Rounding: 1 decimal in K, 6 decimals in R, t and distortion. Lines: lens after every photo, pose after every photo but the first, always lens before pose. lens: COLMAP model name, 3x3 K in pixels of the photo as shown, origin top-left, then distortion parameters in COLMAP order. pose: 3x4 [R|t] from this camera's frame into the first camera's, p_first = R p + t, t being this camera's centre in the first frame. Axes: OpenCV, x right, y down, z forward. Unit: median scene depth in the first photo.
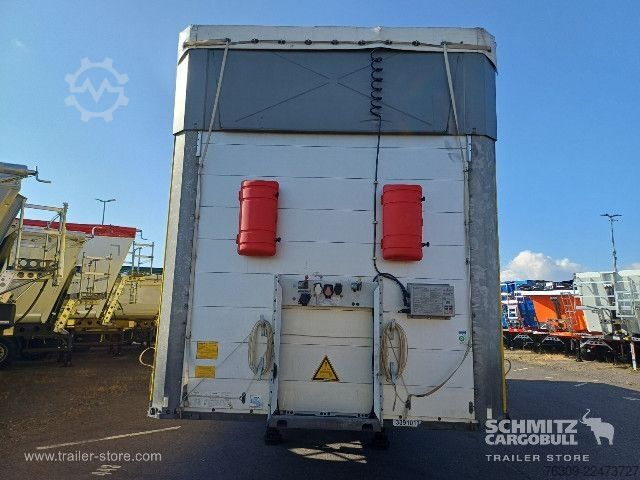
lens RADIAL K [[474.9, 0, 324.4], [0, 474.9, 236.7], [0, 0, 1]] dist [0.027449, -0.006296]
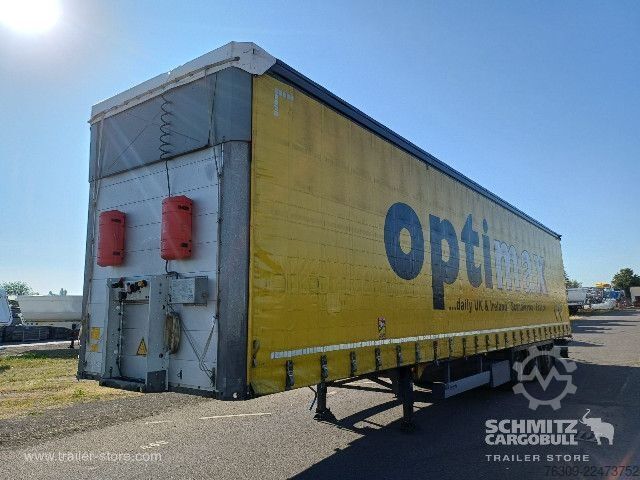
lens RADIAL K [[474.9, 0, 332.3], [0, 474.9, 245.3], [0, 0, 1]] dist [0.027449, -0.006296]
pose [[0.834508, -0.104298, -0.541034, 1.135394], [0.123177, 0.992384, -0.001315, 0.062026], [0.537051, -0.065546, 0.841000, 0.178928]]
